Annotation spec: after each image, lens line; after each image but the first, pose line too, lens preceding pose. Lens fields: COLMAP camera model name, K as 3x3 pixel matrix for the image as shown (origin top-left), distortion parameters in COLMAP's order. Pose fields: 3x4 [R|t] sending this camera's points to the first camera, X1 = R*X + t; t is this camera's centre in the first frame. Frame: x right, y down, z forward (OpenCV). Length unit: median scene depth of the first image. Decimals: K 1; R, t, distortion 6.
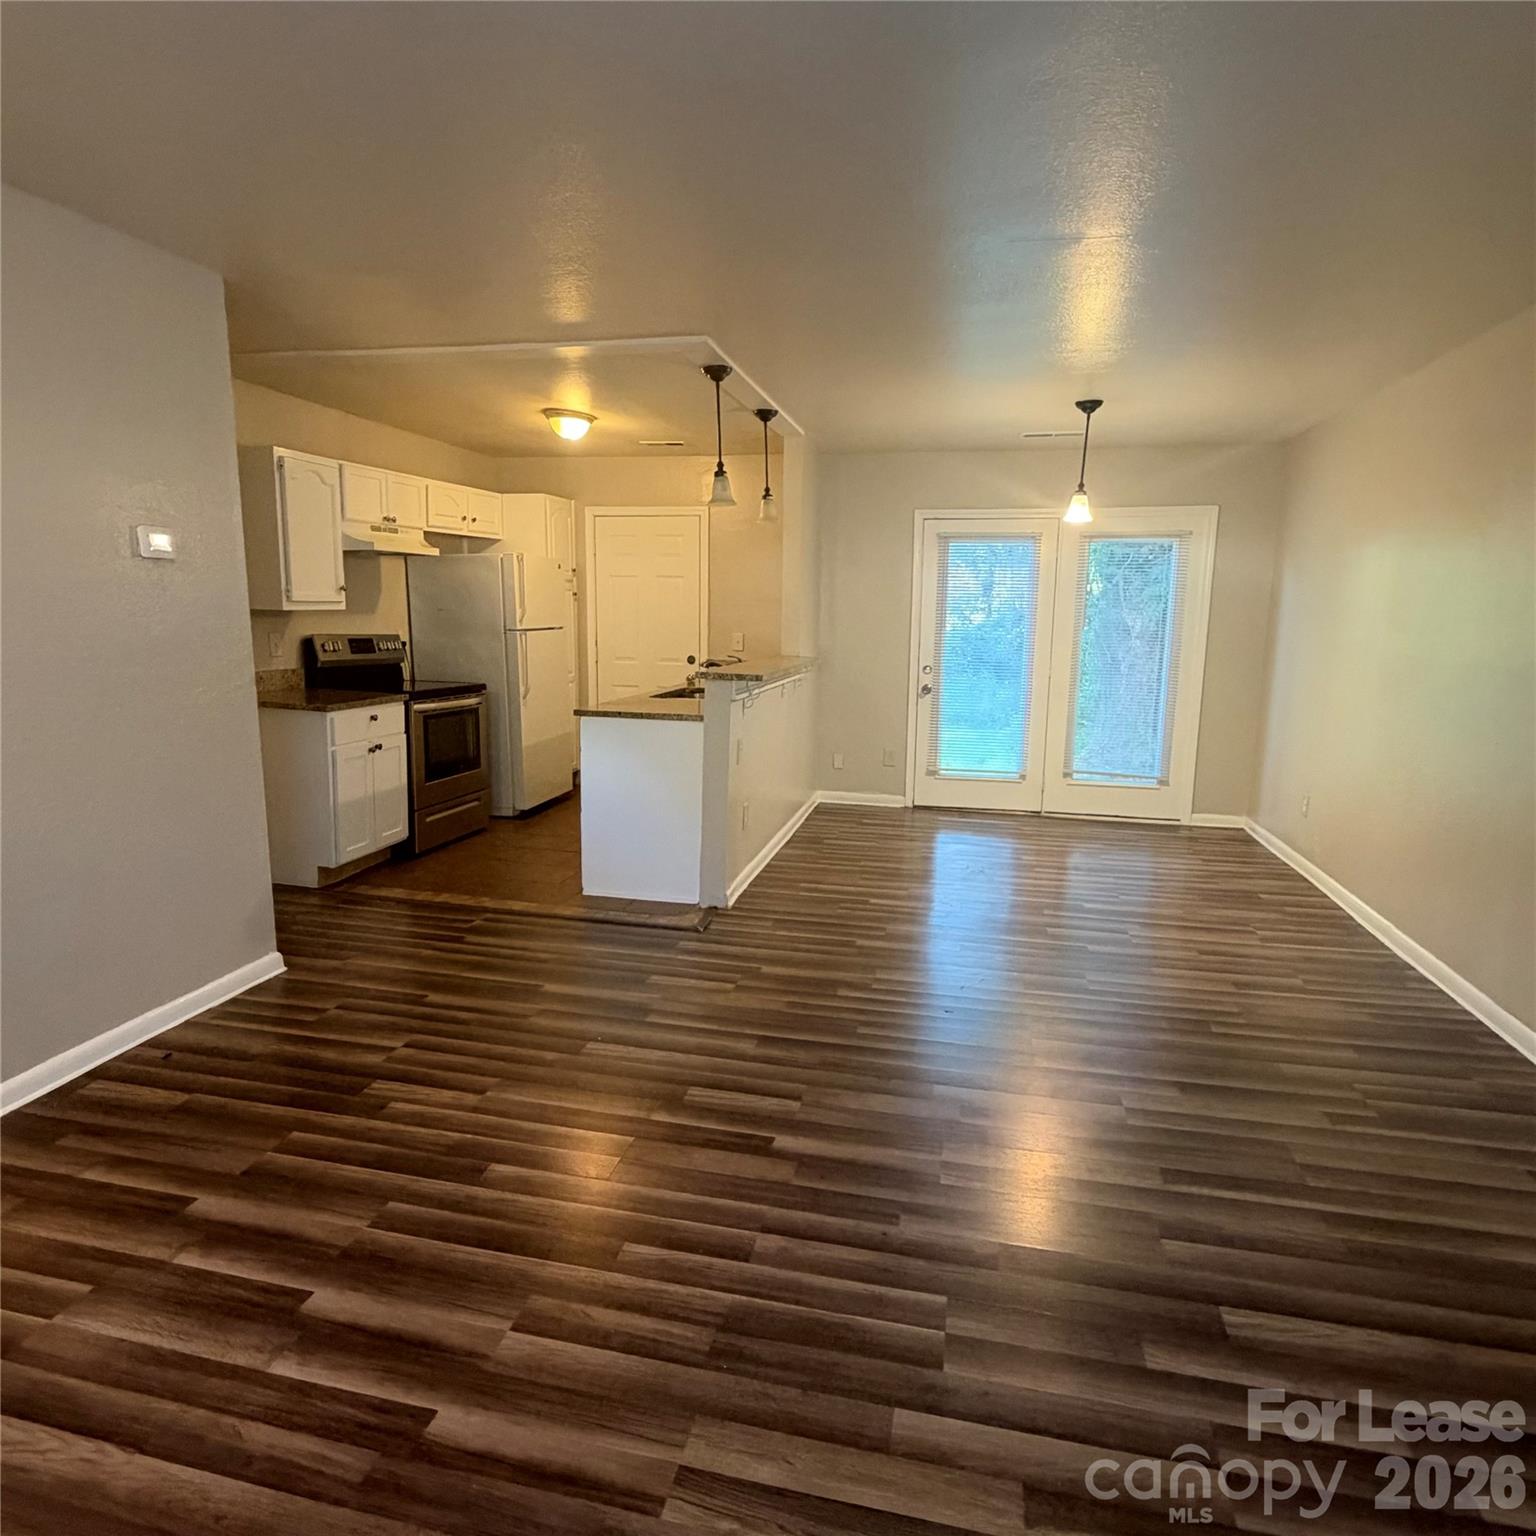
lens RADIAL K [[944.0, 0, 768.0], [0, 944.0, 768.0], [0, 0, 1]] dist [0.000321, 0.000175]
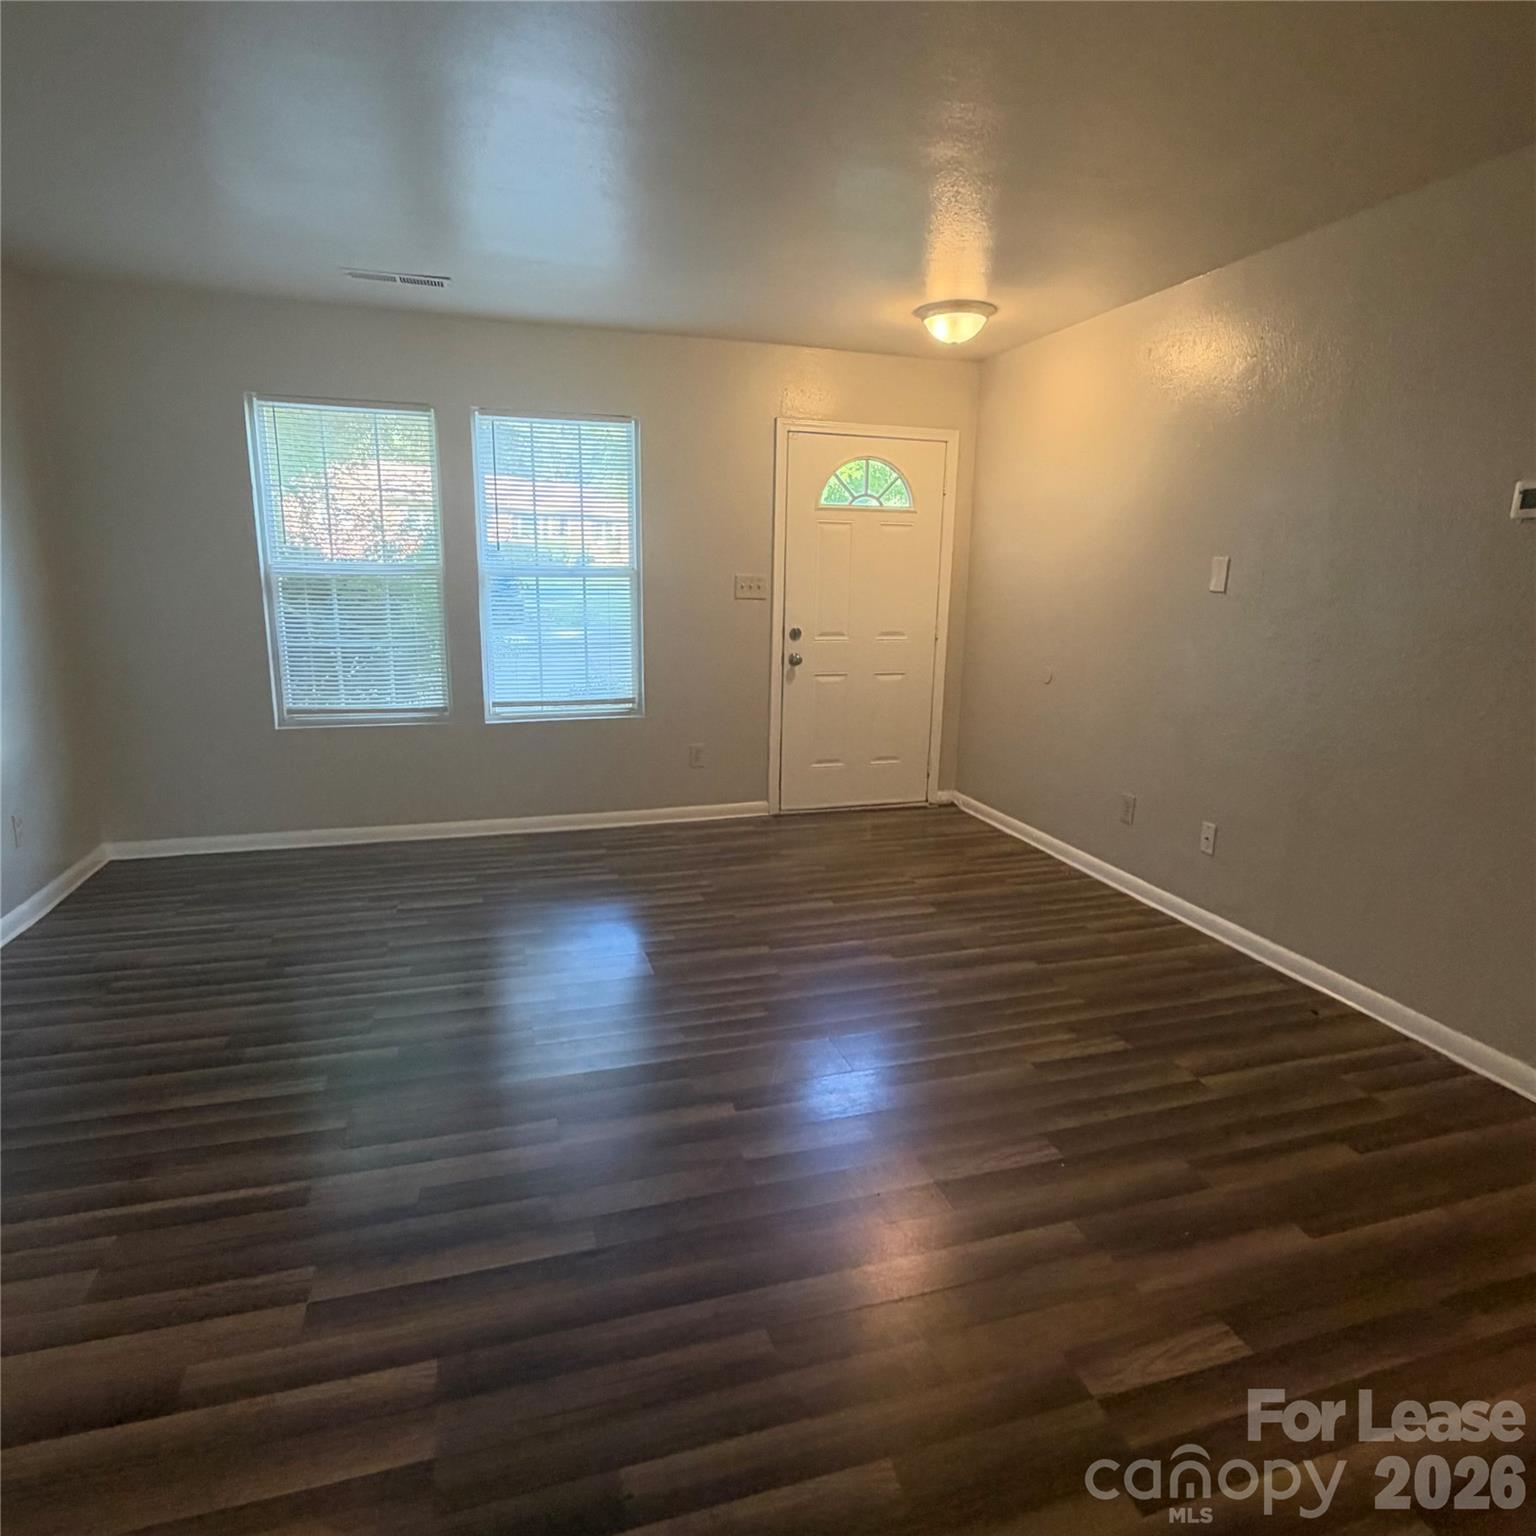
lens RADIAL K [[944.0, 0, 768.0], [0, 944.0, 768.0], [0, 0, 1]] dist [0.000321, 0.000175]
pose [[-0.863781, 0.084568, -0.496720, 0.391383], [-0.113822, 0.927583, 0.355856, -0.256638], [0.490843, 0.363919, -0.791603, 1.525282]]
